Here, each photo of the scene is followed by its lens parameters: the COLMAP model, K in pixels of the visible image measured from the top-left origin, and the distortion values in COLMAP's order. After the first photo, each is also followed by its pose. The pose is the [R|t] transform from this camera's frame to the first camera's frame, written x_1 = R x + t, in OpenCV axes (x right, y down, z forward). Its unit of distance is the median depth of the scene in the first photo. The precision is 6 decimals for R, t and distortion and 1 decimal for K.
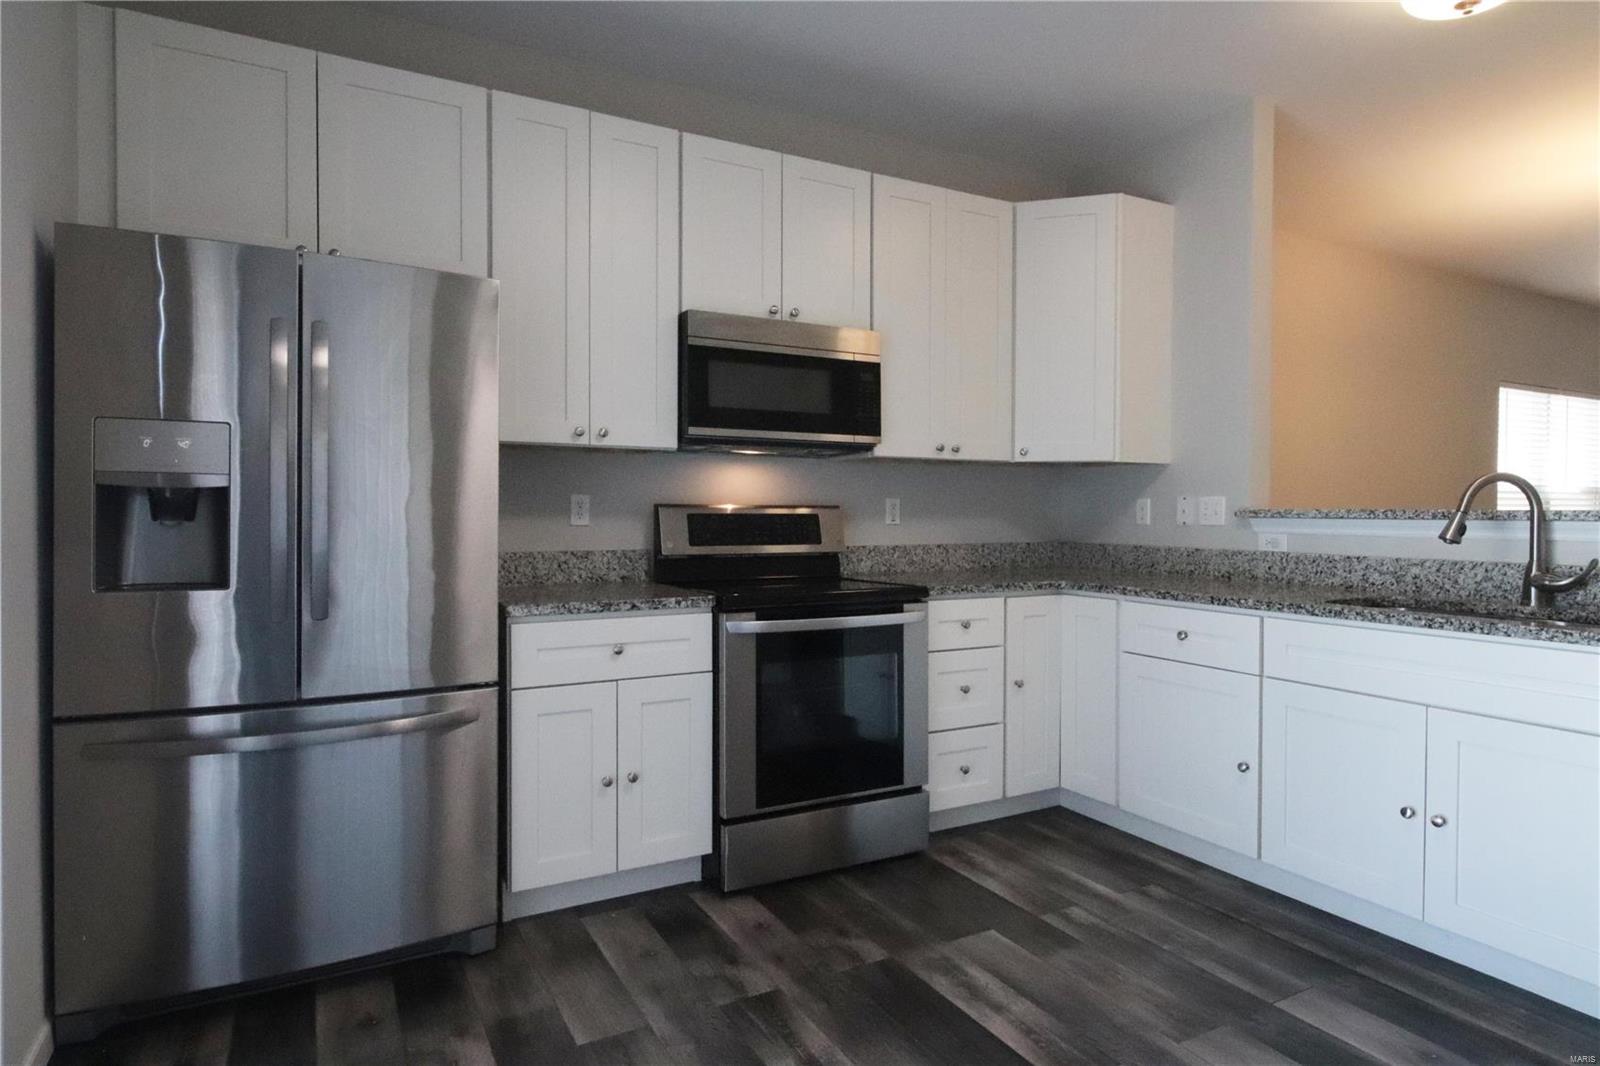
lens RADIAL K [[909.7, 0, 794.5], [0, 909.7, 519.3], [0, 0, 1]] dist [0.002866, 0.000676]
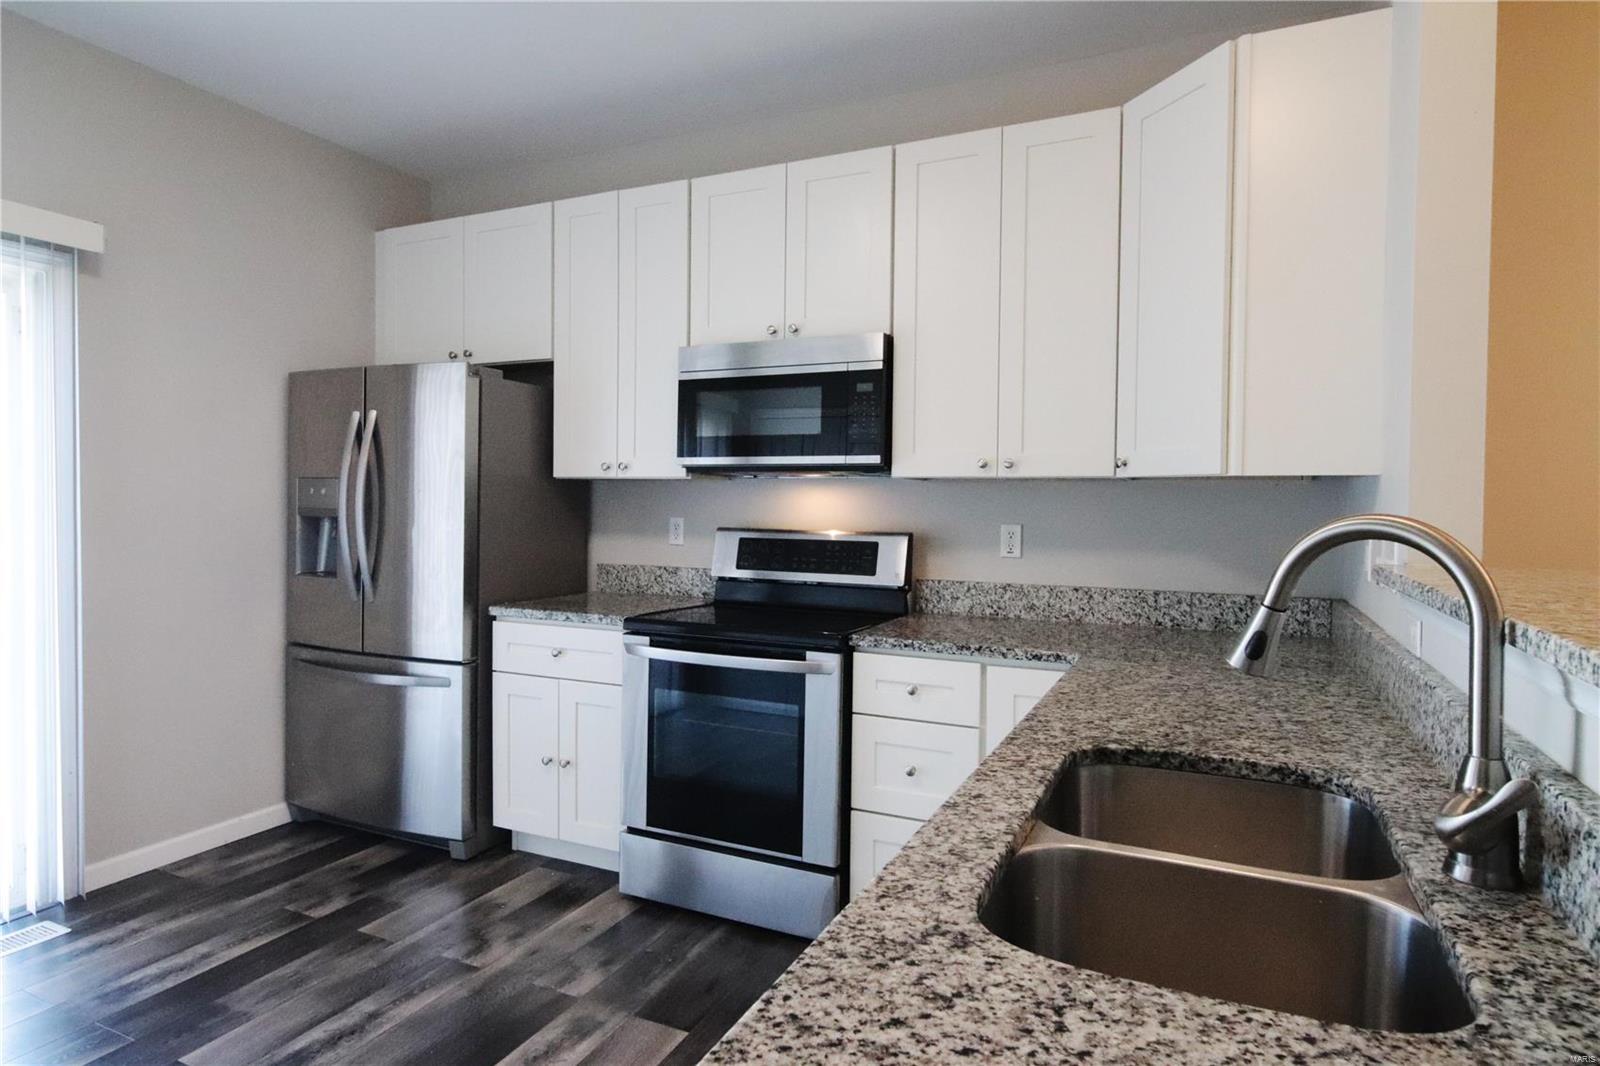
lens RADIAL K [[875.9, 0, 717.1], [0, 875.9, 524.7], [0, 0, 1]] dist [-0.000221, -0.000292]
pose [[0.583459, 0.023110, -0.811814, 0.708656], [-0.015724, 0.999729, 0.017158, -0.039121], [0.811990, 0.002754, 0.583664, 0.415116]]
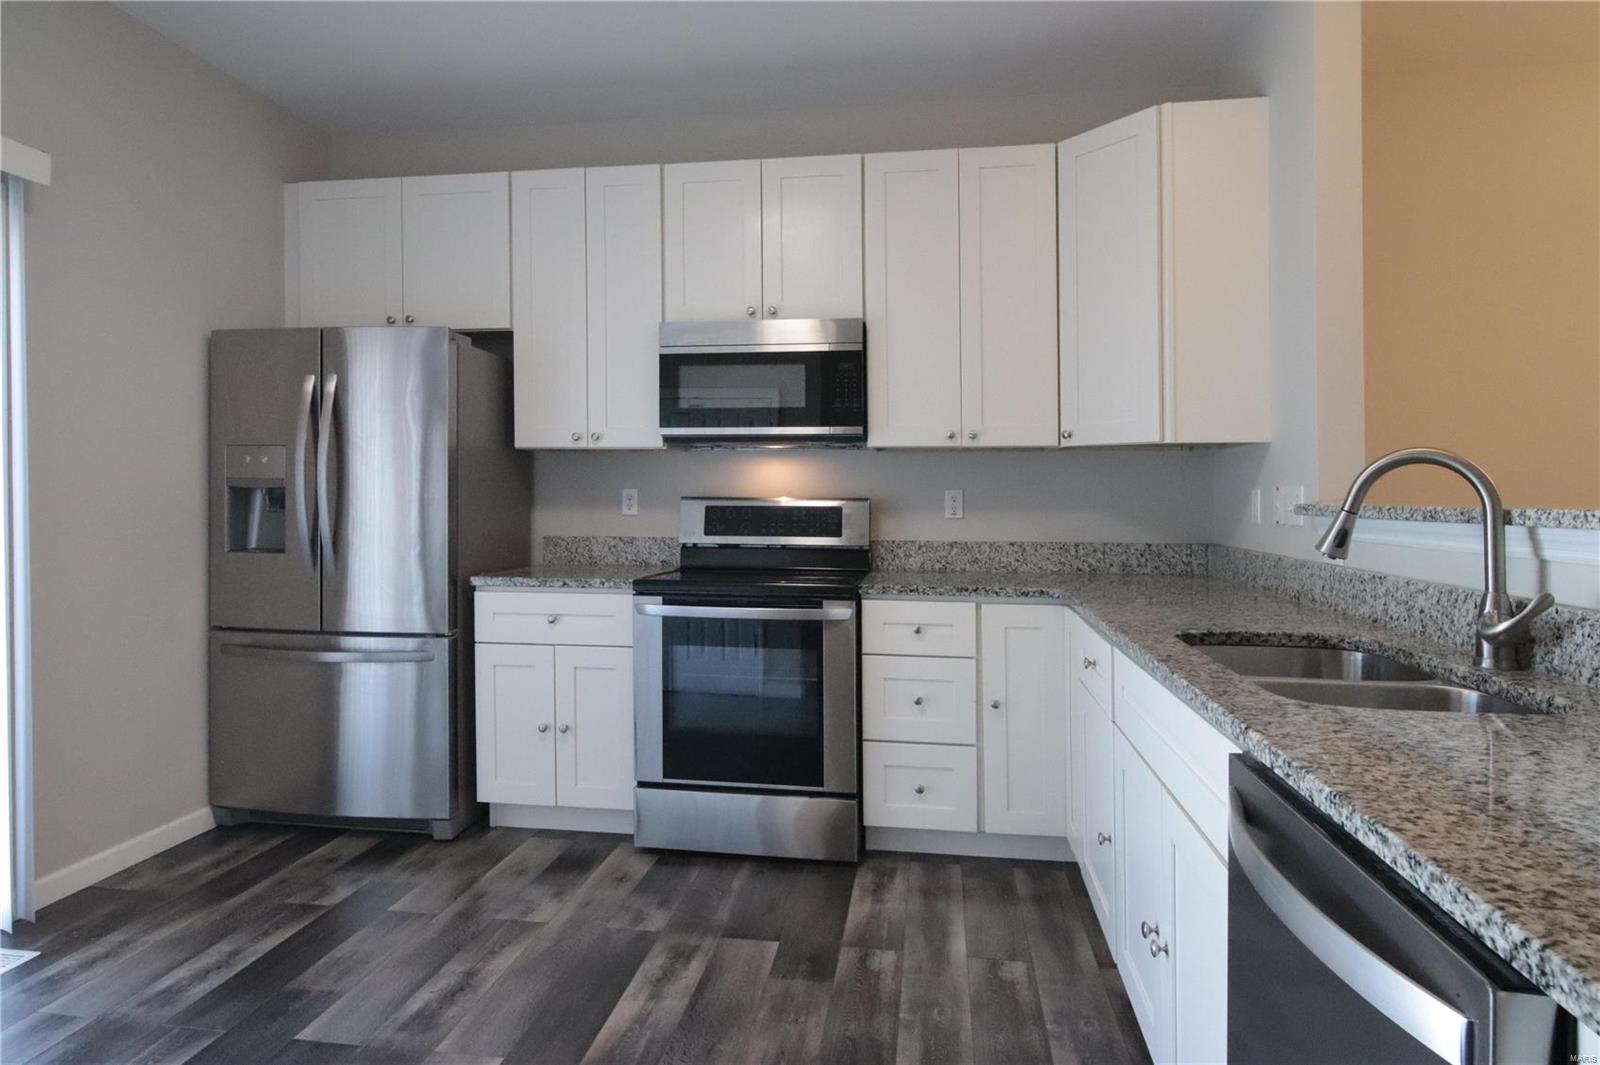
lens RADIAL K [[918.7, 0, 726.5], [0, 918.7, 491.4], [0, 0, 1]] dist [0.000731, 0.000280]
pose [[0.787360, -0.003294, -0.616485, 0.607447], [-0.007834, 0.999852, -0.015348, -0.006740], [0.616444, 0.016914, 0.787217, 0.154992]]
